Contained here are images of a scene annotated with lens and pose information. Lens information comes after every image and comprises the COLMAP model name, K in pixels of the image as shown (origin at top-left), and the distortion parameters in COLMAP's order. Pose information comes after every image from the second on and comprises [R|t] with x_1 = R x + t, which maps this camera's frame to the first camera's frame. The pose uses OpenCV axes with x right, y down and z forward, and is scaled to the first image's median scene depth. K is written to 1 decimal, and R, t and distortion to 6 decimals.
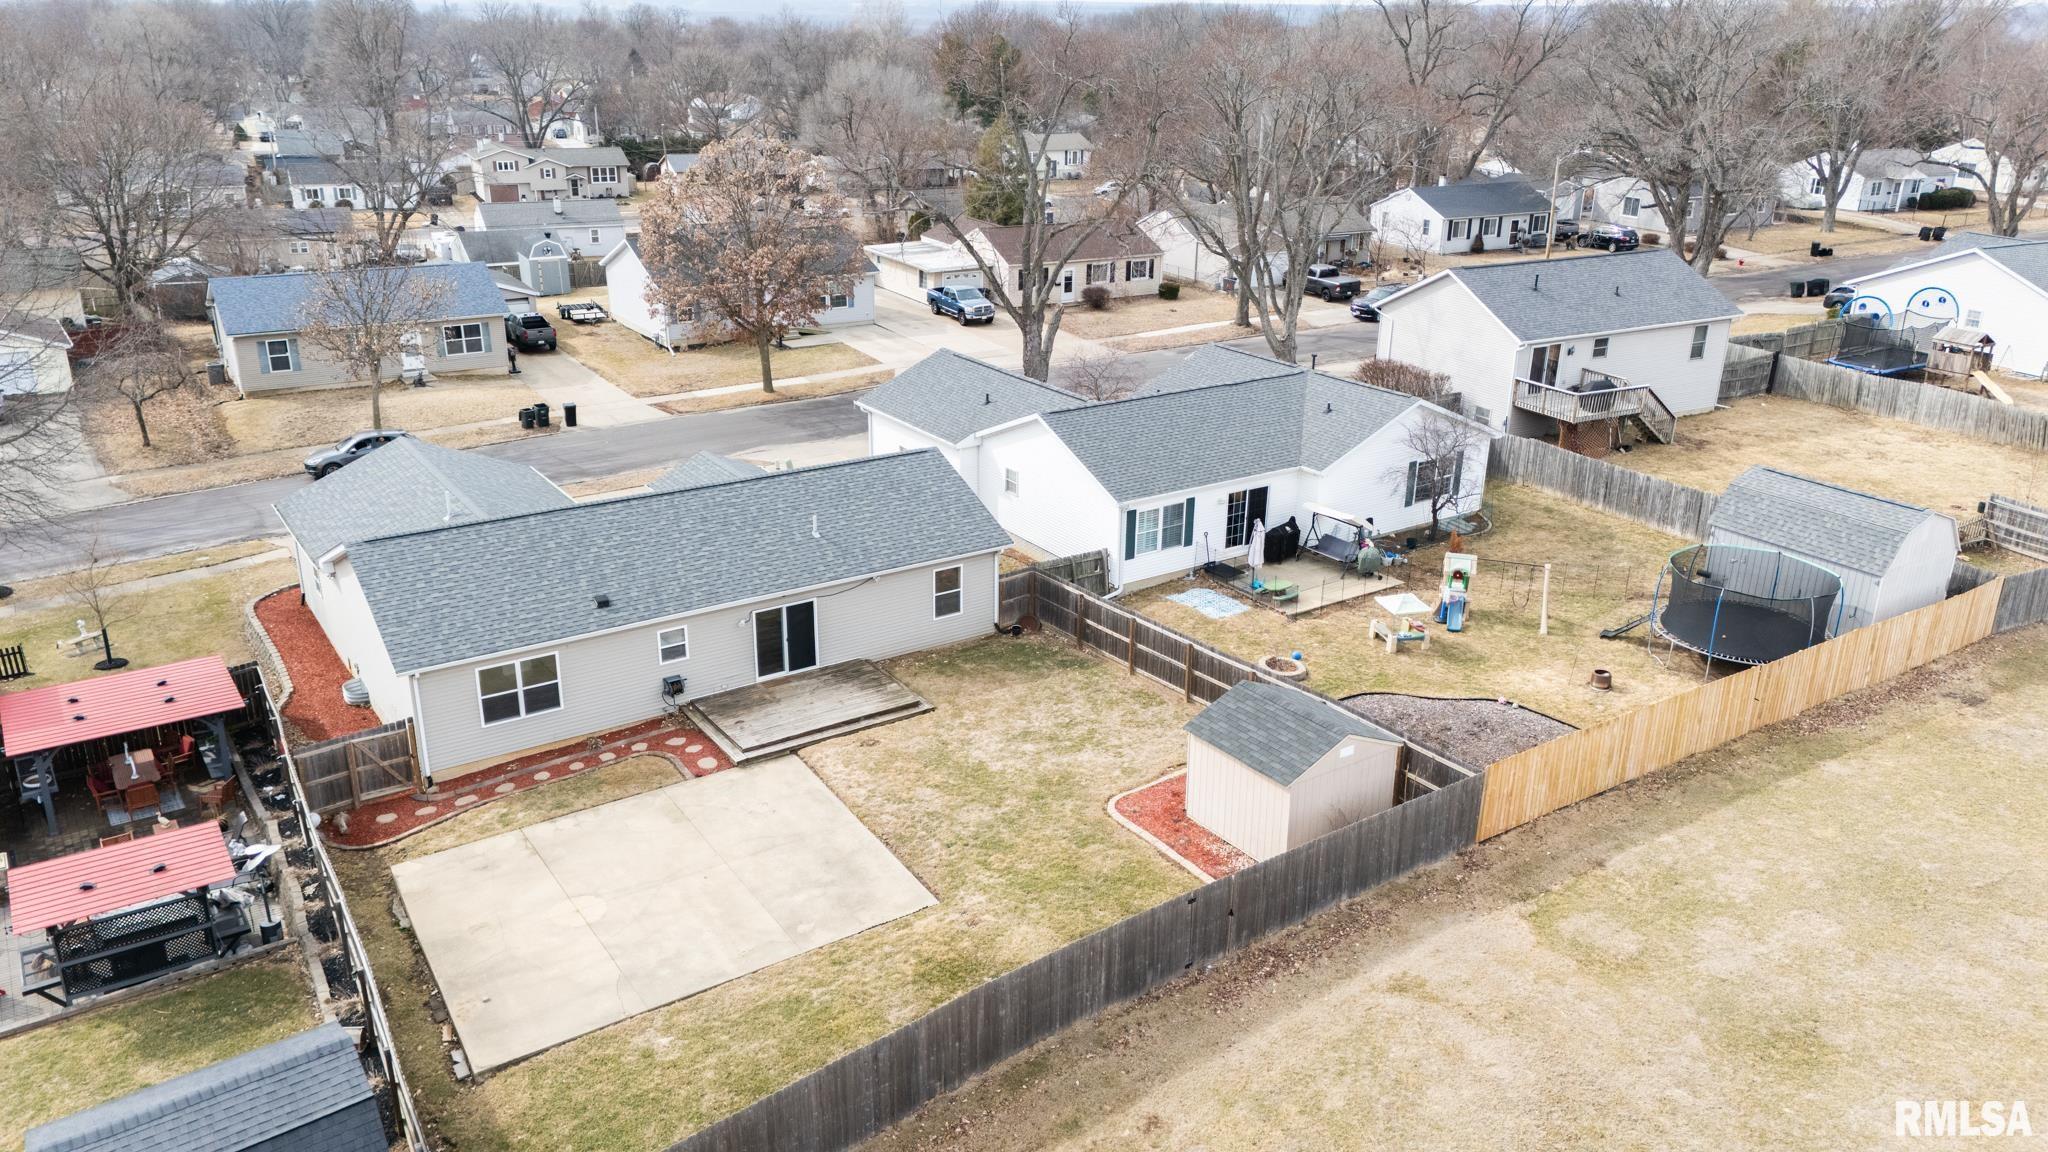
lens RADIAL K [[1483.3, 0, 1014.9], [0, 1483.3, 538.9], [0, 0, 1]] dist [0.108486, -0.124360]
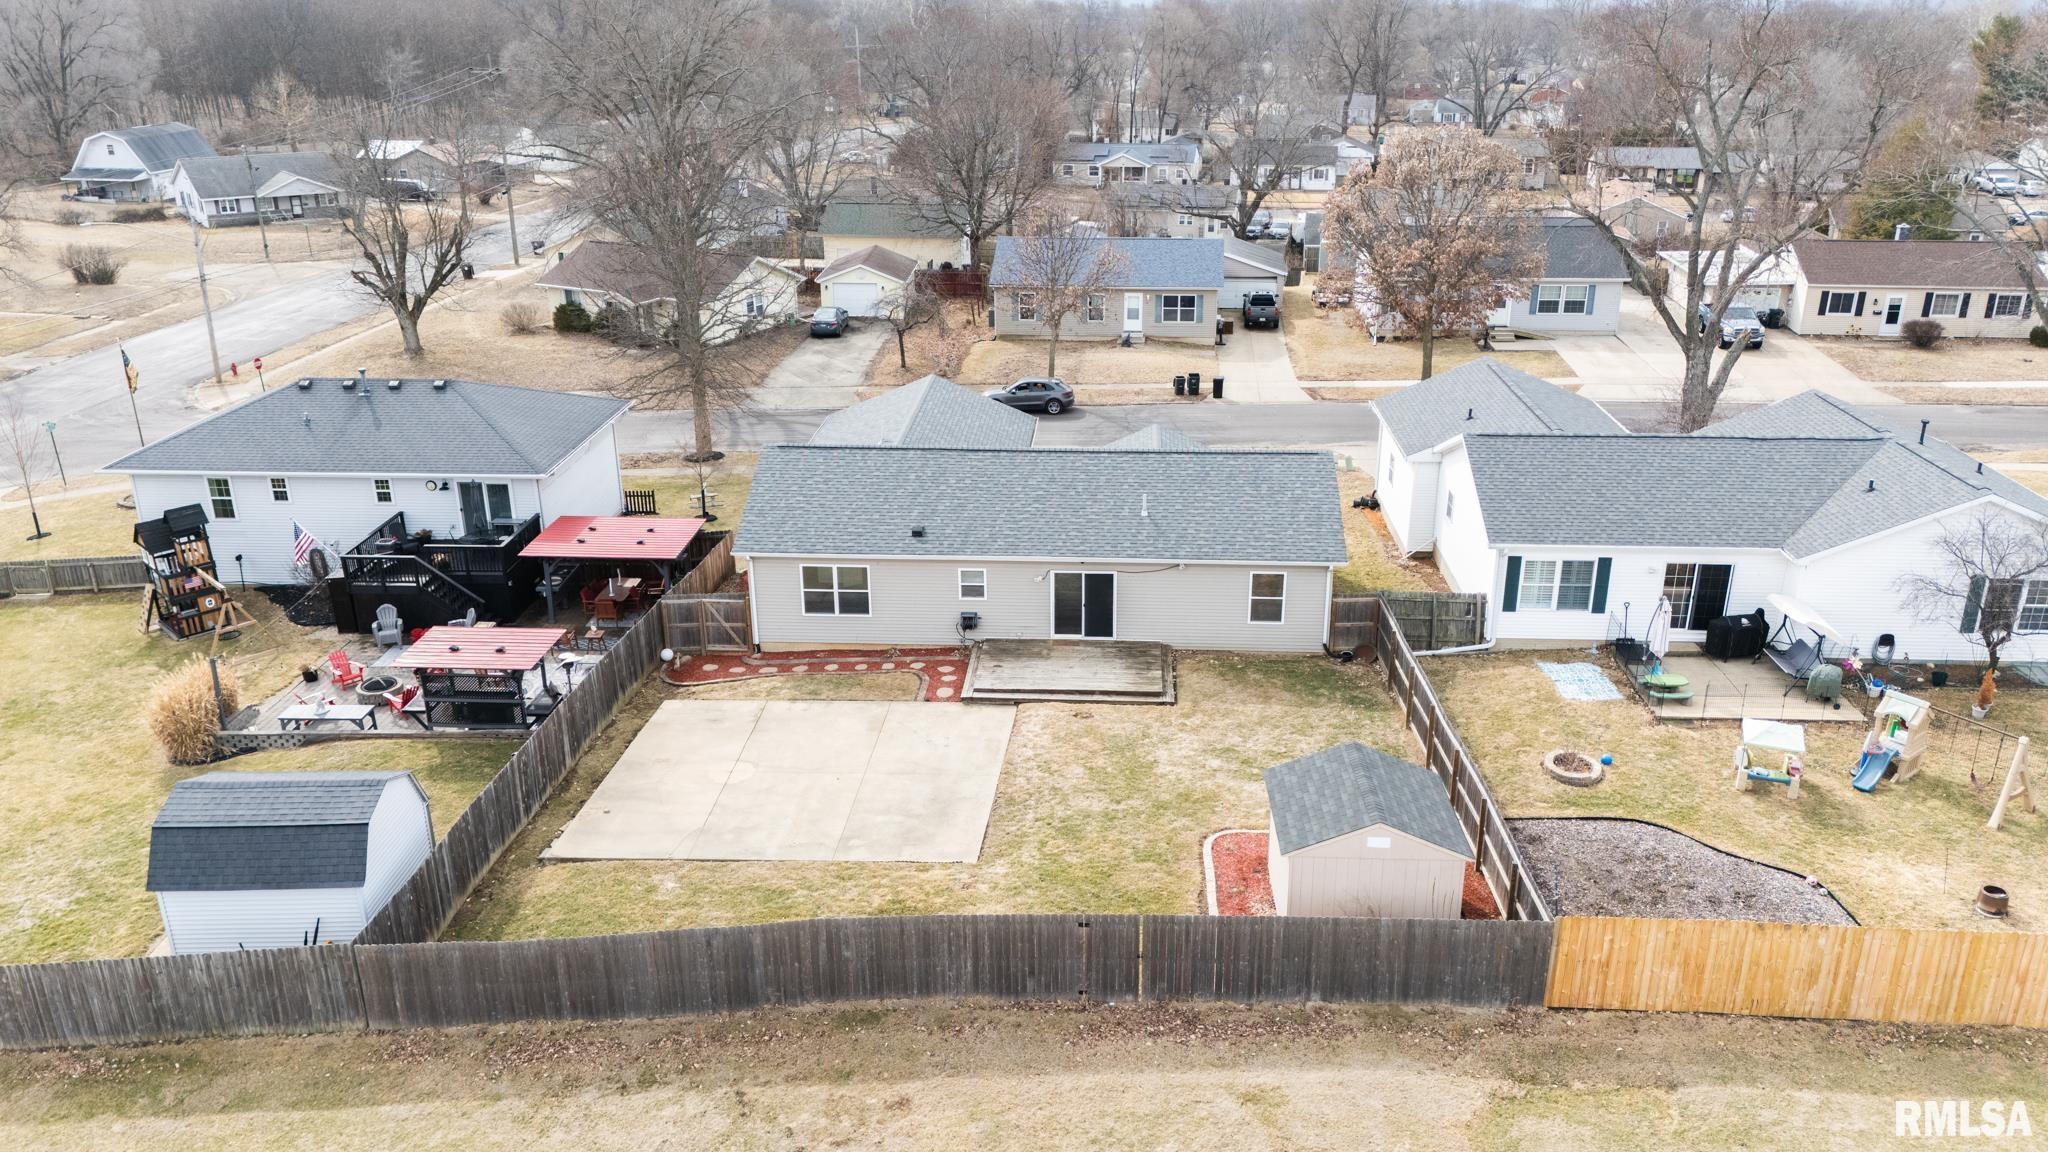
lens RADIAL K [[1495.5, 0, 1036.7], [0, 1495.5, 548.5], [0, 0, 1]] dist [0.115588, -0.127694]
pose [[0.800332, 0.192044, -0.567968, 0.407400], [-0.186840, 0.980028, 0.068092, -0.036078], [0.569701, 0.051623, 0.820229, 0.125783]]
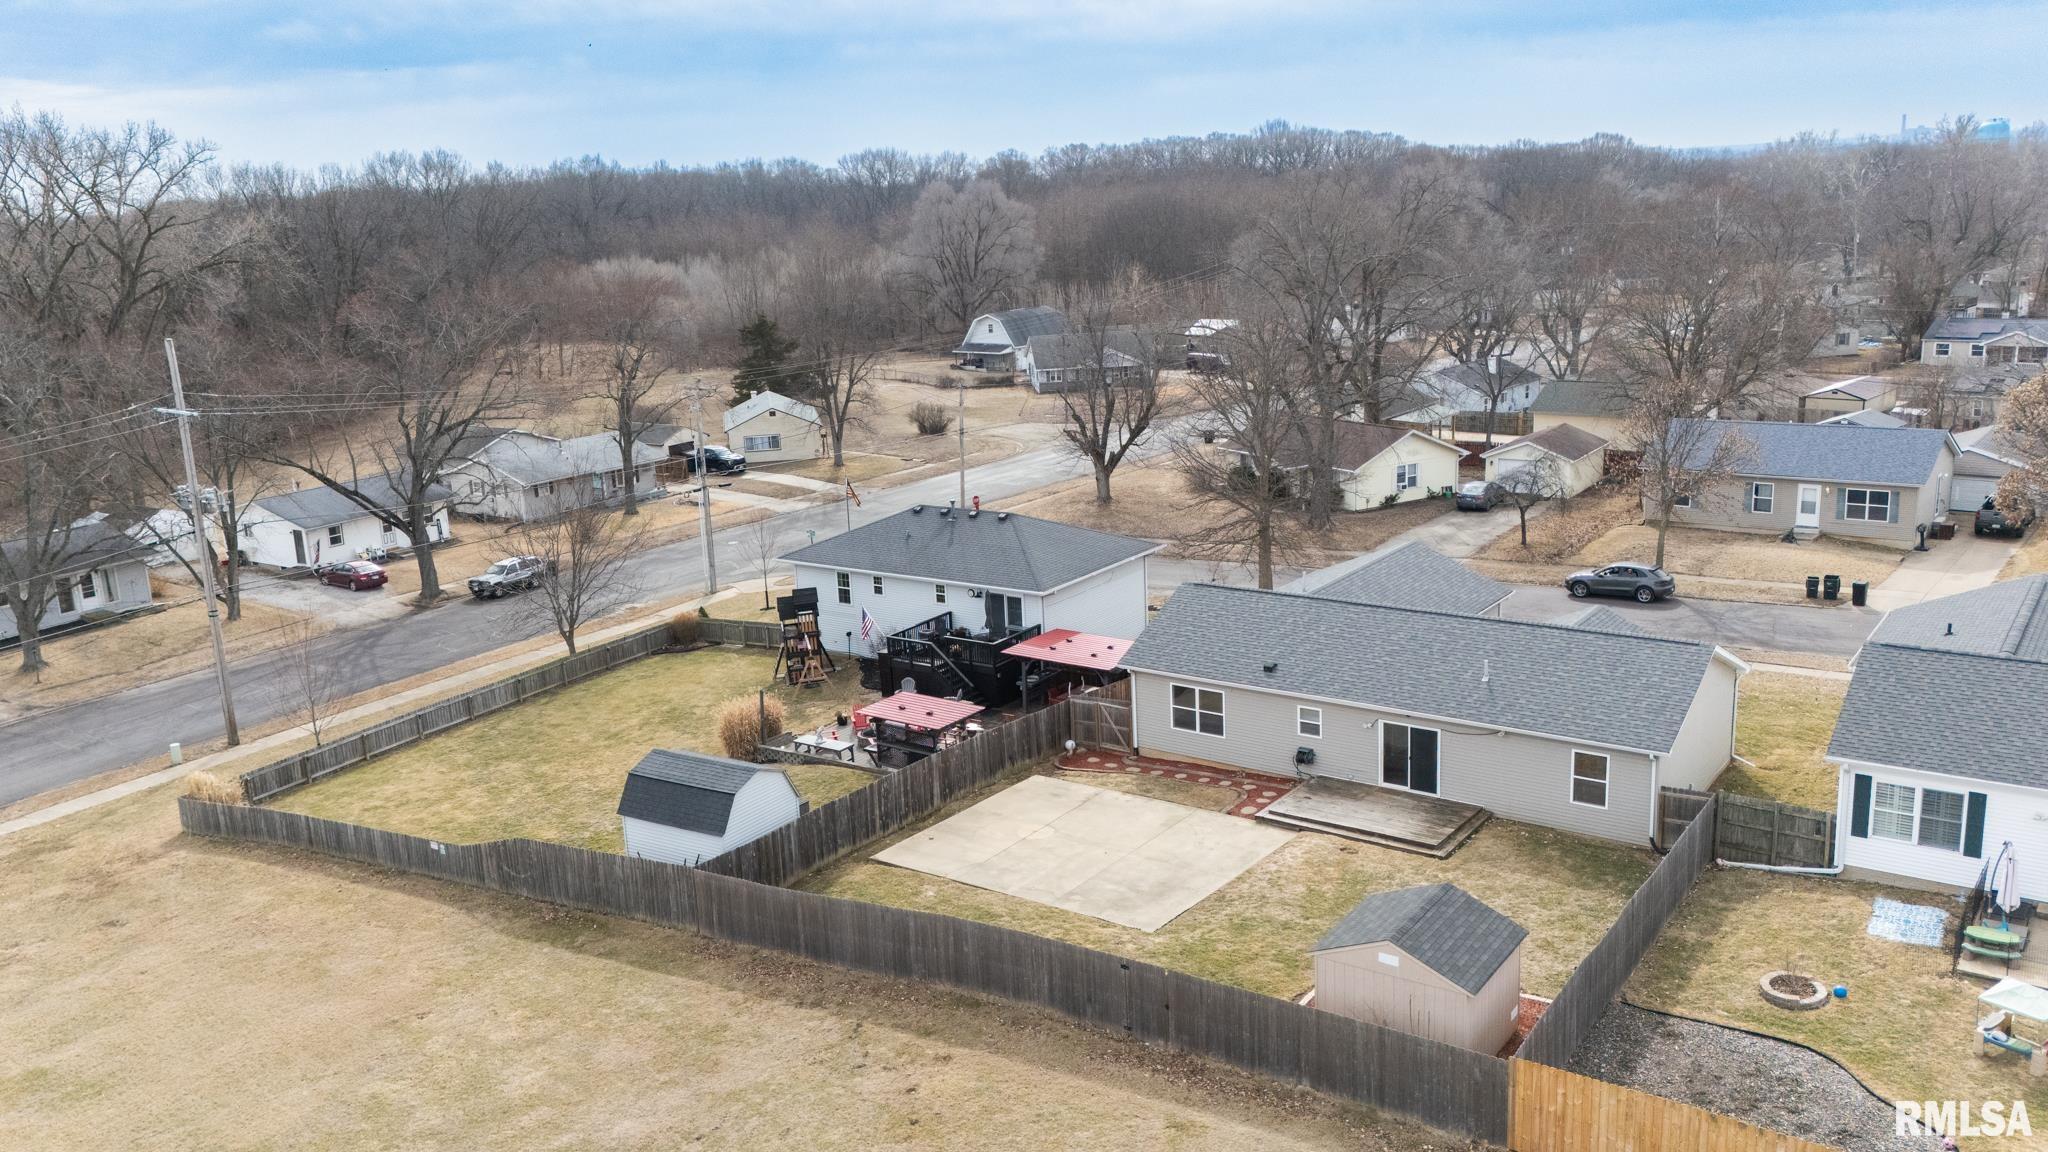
lens RADIAL K [[1570.8, 0, 1001.3], [0, 1570.8, 573.7], [0, 0, 1]] dist [0.134514, -0.161558]
pose [[0.345749, 0.191387, -0.918601, 0.784269], [-0.265441, 0.958939, 0.099883, -0.097942], [0.899999, 0.209300, 0.382354, 0.266274]]
